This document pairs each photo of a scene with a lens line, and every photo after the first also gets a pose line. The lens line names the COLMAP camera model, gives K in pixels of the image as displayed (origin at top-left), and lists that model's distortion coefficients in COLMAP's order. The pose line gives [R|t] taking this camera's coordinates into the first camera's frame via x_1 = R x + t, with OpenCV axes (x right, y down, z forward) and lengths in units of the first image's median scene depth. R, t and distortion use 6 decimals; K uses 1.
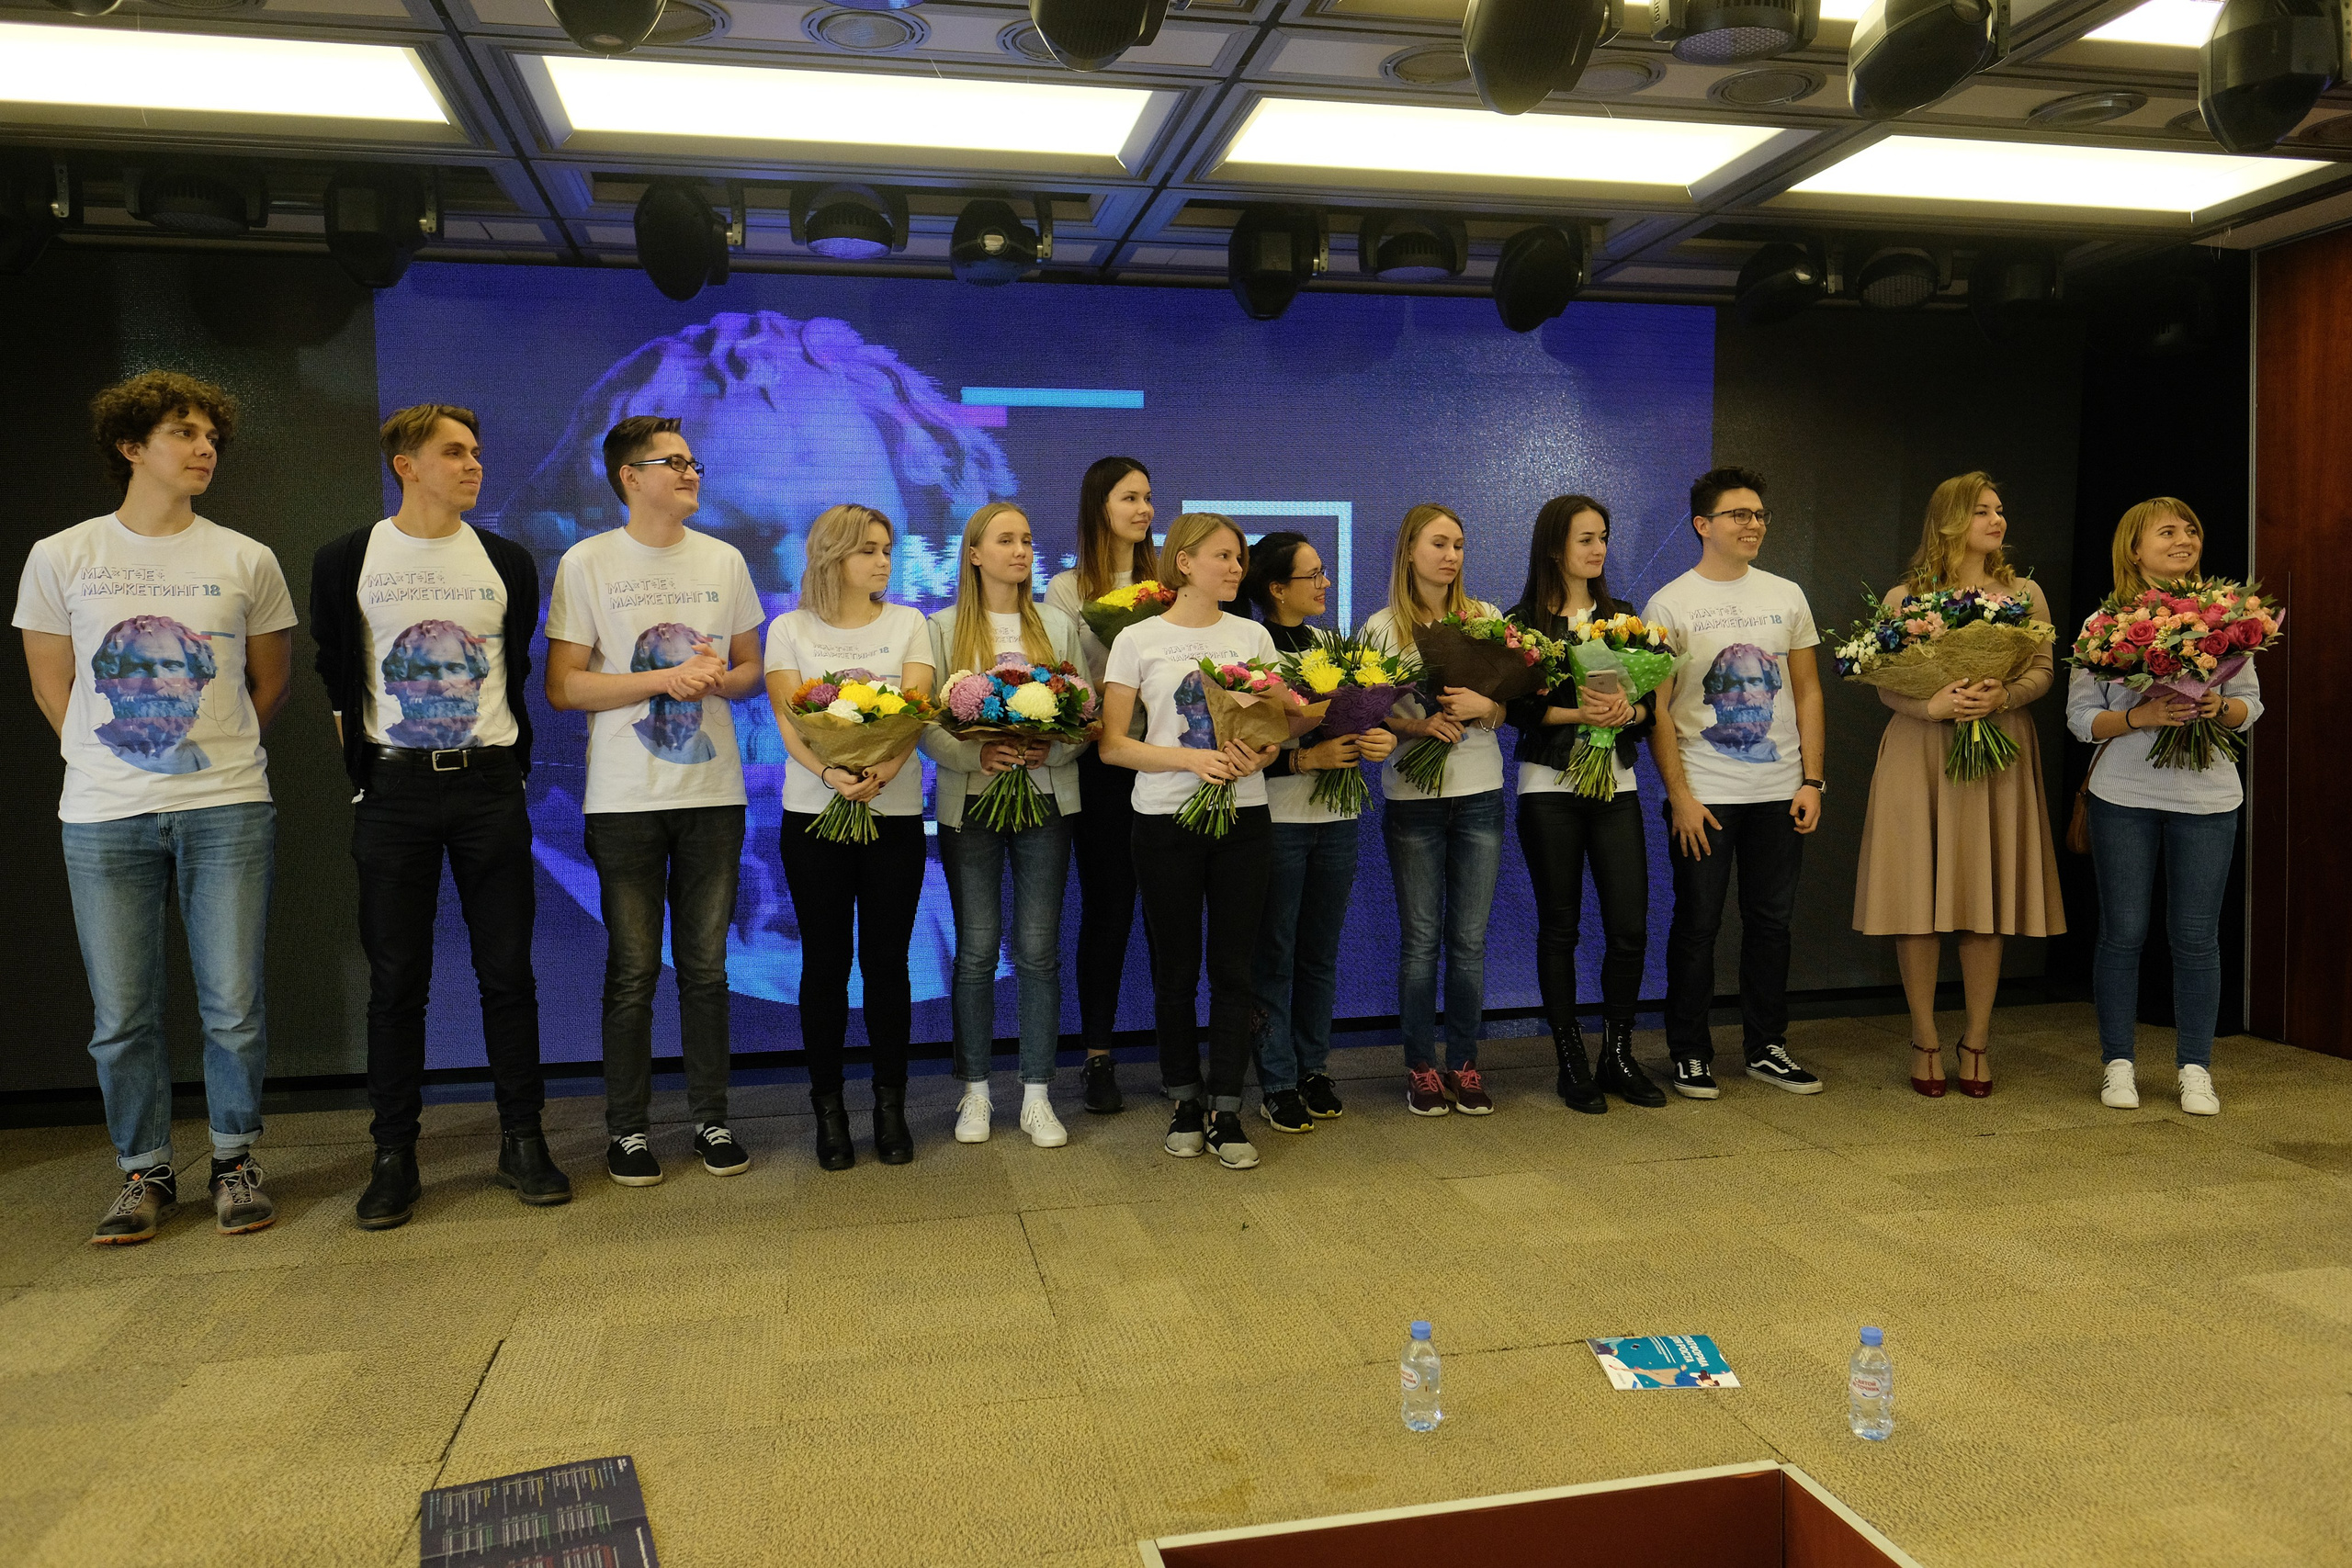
lens RADIAL K [[1612.5, 0, 1173.1], [0, 1612.5, 784.8], [0, 0, 1]] dist [0.012521, -0.008693]
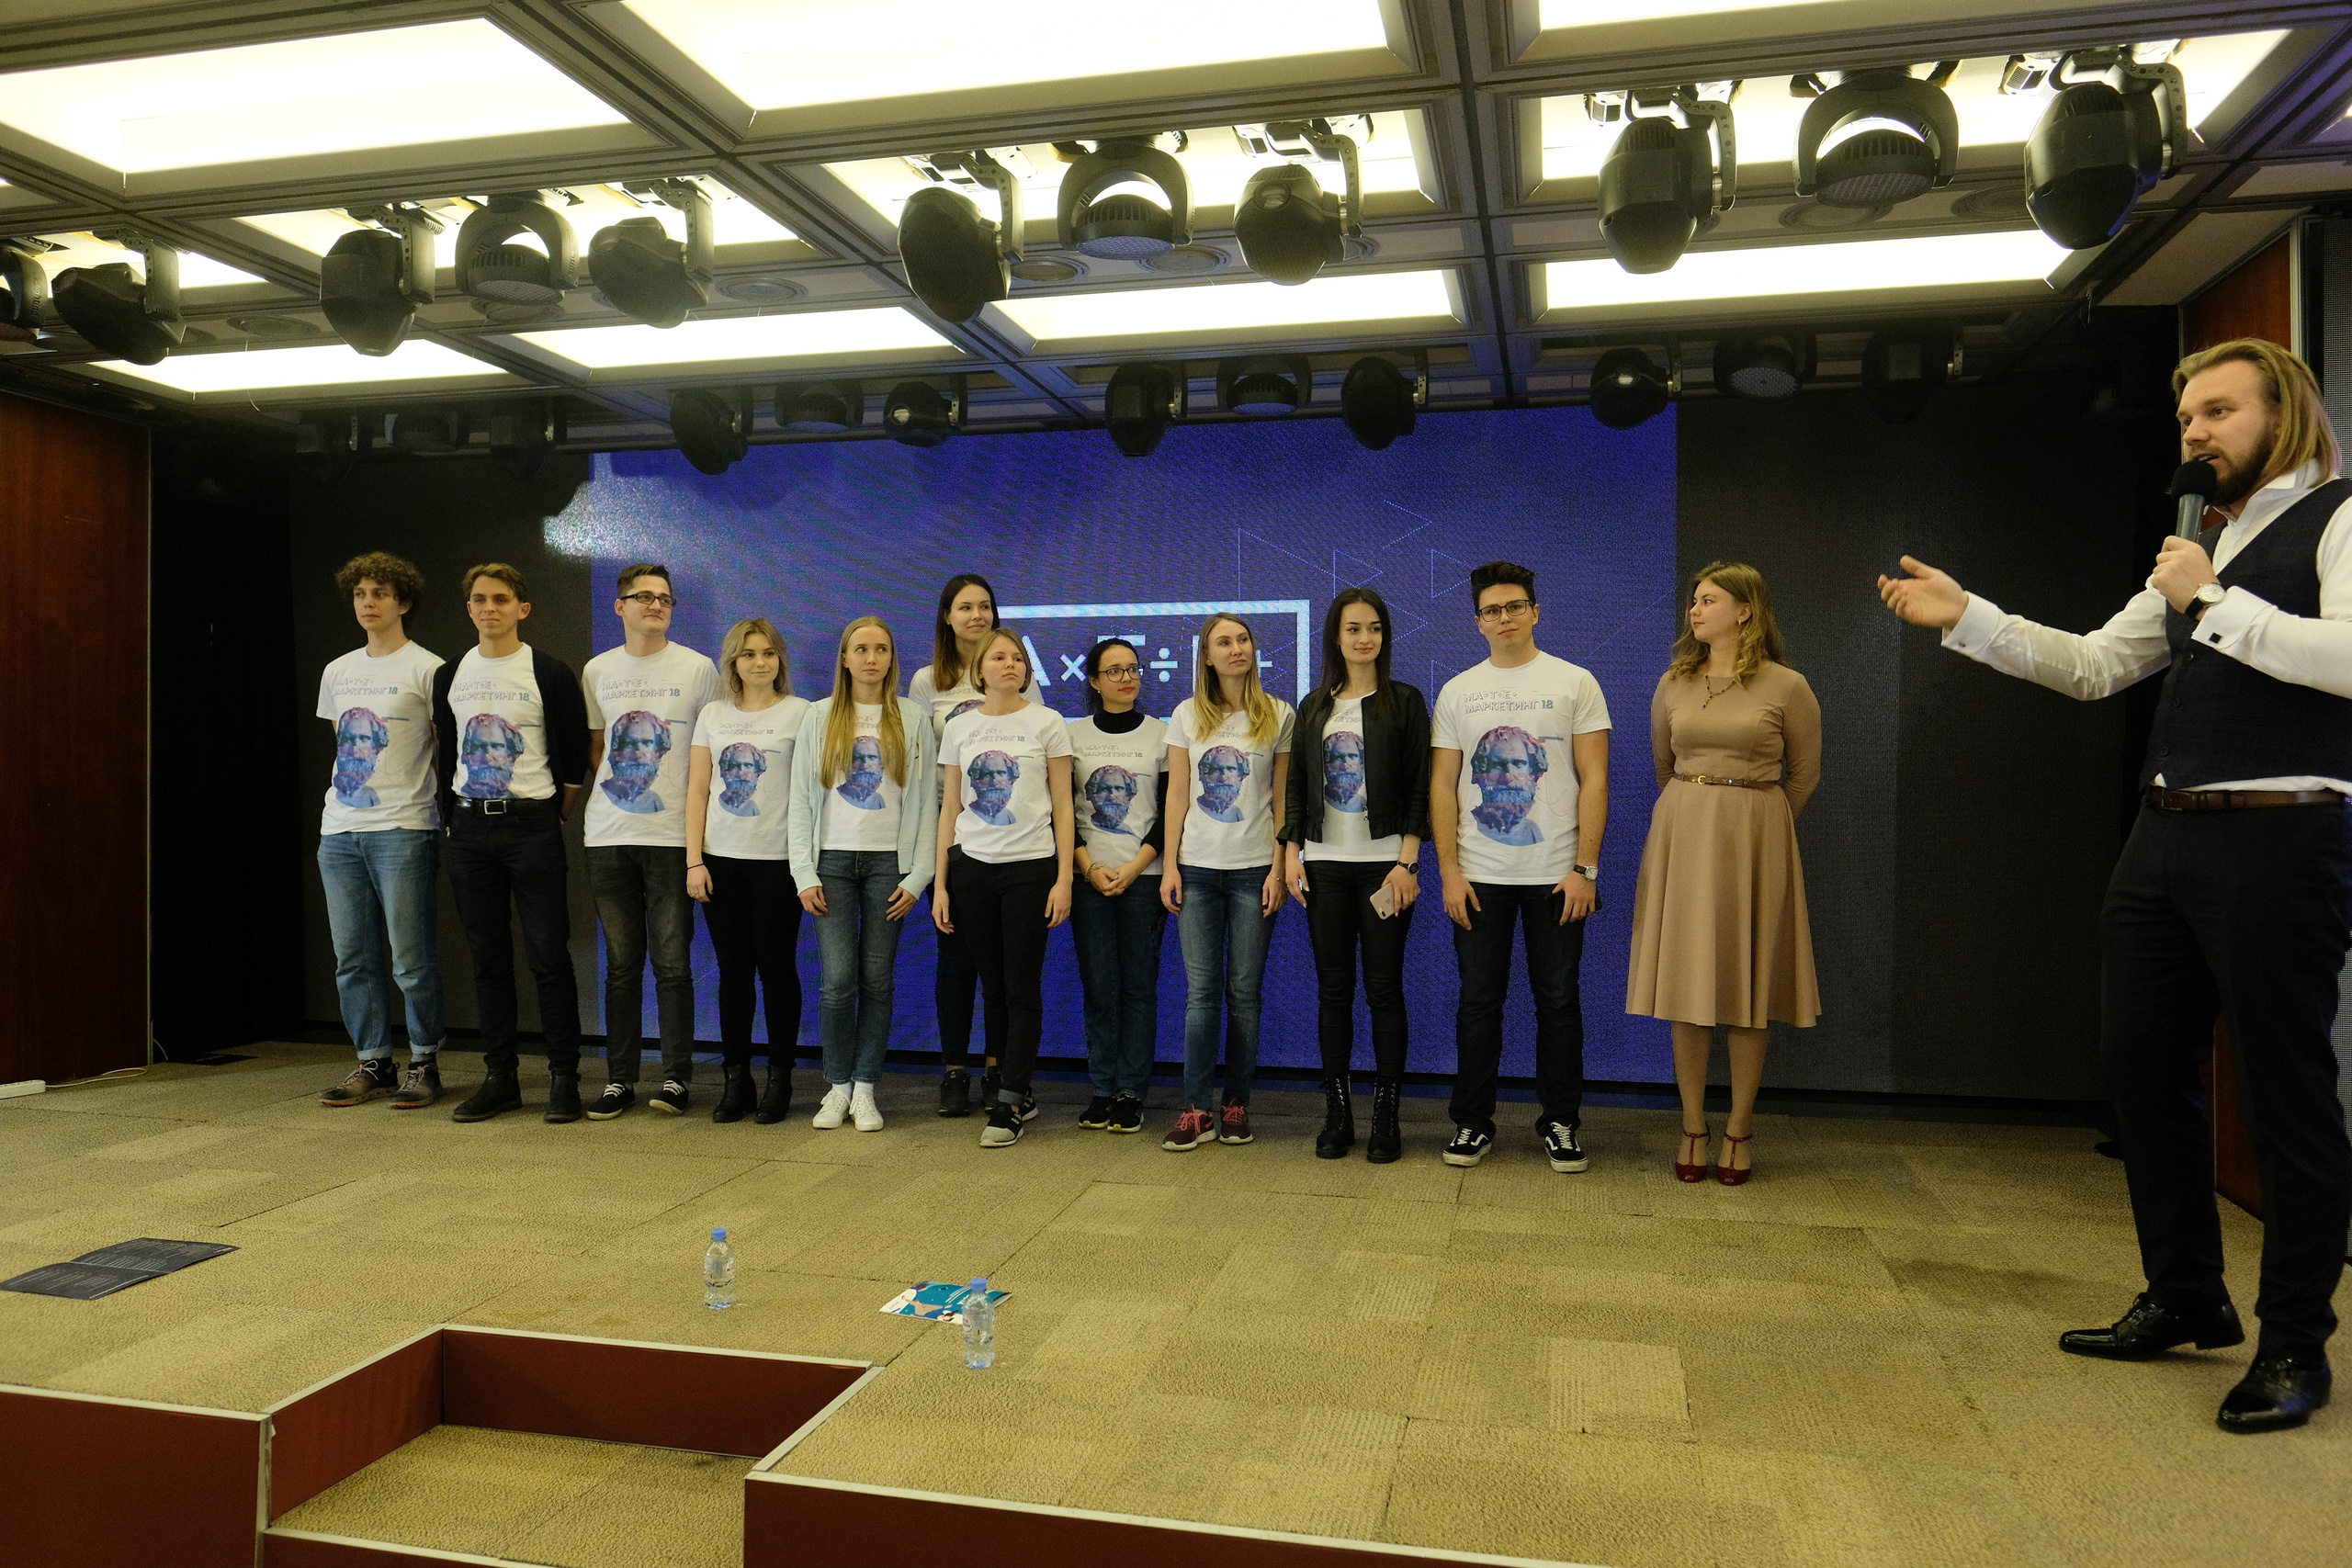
lens RADIAL K [[1612.5, 0, 1182.8], [0, 1612.5, 781.6], [0, 0, 1]] dist [0.012521, -0.008693]
pose [[0.897925, 0.016090, -0.439855, 0.744359], [-0.041468, 0.997979, -0.048148, 0.008455], [0.438192, 0.061473, 0.896777, -0.039480]]
